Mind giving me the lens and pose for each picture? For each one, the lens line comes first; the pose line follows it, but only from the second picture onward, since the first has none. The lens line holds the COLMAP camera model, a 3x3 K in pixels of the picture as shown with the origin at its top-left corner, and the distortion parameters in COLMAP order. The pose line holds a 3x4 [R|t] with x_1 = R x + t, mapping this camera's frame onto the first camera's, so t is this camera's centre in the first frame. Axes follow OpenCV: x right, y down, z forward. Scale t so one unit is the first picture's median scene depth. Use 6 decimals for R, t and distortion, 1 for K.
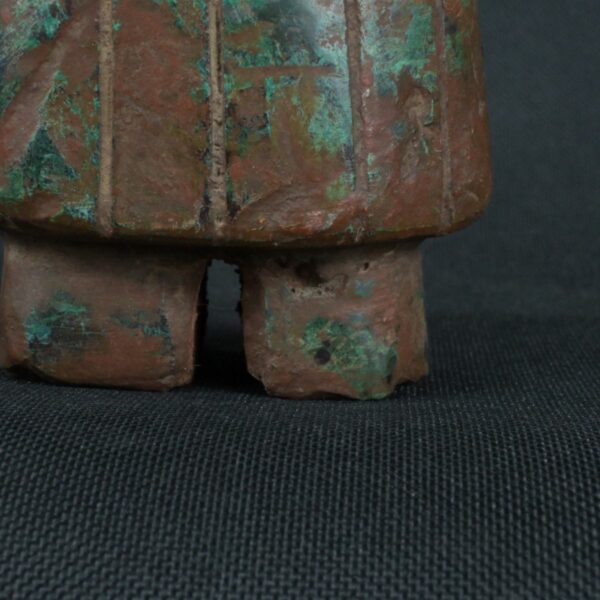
lens RADIAL K [[1946.5, 0, 299.0], [0, 1946.5, 299.9], [0, 0, 1]] dist [0.002357, 0.000000]
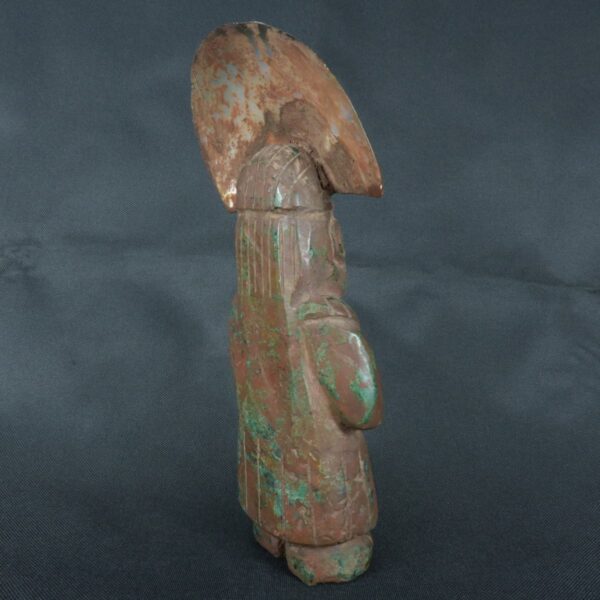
lens RADIAL K [[613.4, 0, 306.0], [0, 613.4, 300.4], [0, 0, 1]] dist [-0.004852, 0.000000]
pose [[0.561837, 0.064742, -0.824710, 0.968796], [-0.124130, 0.992244, -0.006670, -0.476398], [0.817882, 0.106119, 0.565516, 0.345986]]
